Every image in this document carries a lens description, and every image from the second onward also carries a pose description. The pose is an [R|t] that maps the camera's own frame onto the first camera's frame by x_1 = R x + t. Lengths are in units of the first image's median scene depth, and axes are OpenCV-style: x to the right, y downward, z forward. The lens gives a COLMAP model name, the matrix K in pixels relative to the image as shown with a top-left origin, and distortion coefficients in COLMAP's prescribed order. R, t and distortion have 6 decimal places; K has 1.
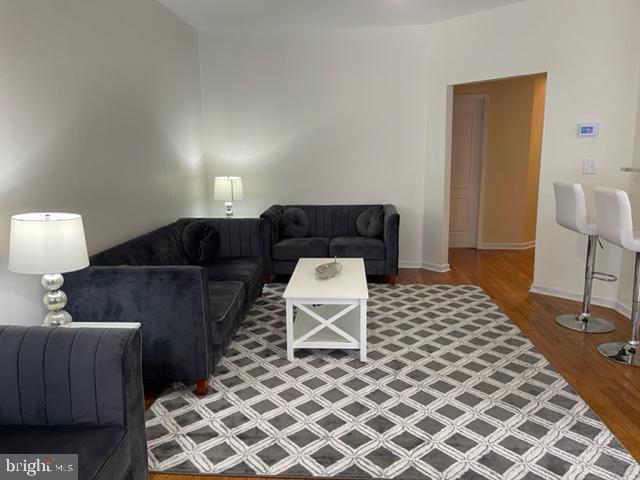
lens RADIAL K [[486.5, 0, 320.5], [0, 486.5, 240.5], [0, 0, 1]] dist [0.064174, -0.079496]
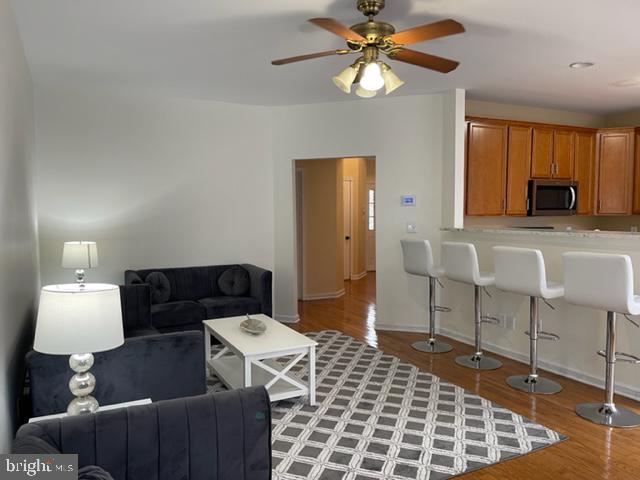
lens RADIAL K [[486.5, 0, 310.0], [0, 486.5, 247.2], [0, 0, 1]] dist [0.064174, -0.079496]
pose [[0.862826, -0.028258, 0.504710, -0.465975], [0.085721, 0.992155, -0.090995, -0.003158], [-0.498179, 0.121777, 0.858480, 0.024349]]
